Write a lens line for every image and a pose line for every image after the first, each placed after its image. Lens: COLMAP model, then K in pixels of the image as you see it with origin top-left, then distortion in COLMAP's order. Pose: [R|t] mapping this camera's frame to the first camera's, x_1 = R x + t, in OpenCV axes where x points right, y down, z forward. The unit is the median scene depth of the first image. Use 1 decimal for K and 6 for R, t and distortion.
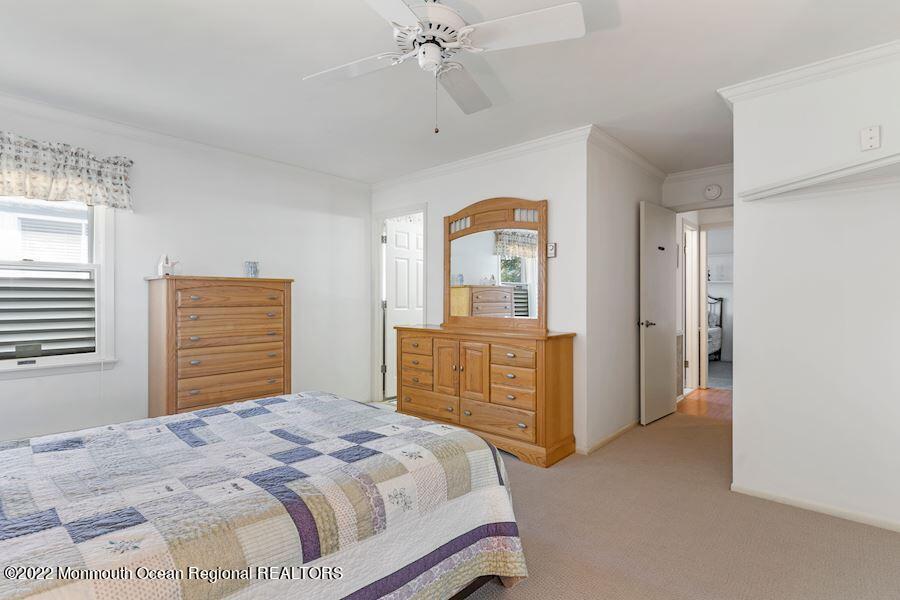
lens RADIAL K [[436.0, 0, 452.7], [0, 436.0, 300.3], [0, 0, 1]] dist [-0.000188, 0.000198]
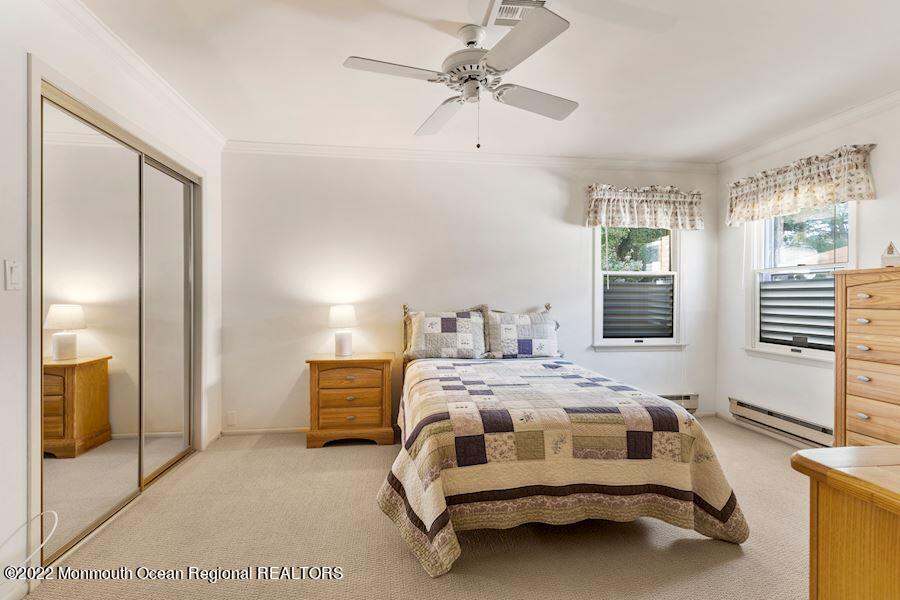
lens RADIAL K [[436.0, 0, 452.7], [0, 436.0, 300.3], [0, 0, 1]] dist [-0.000188, 0.000198]
pose [[-0.663050, 0.007531, -0.748537, 0.146362], [0.005312, 0.999972, 0.005354, -0.002115], [0.748556, -0.000426, -0.663071, 0.291711]]
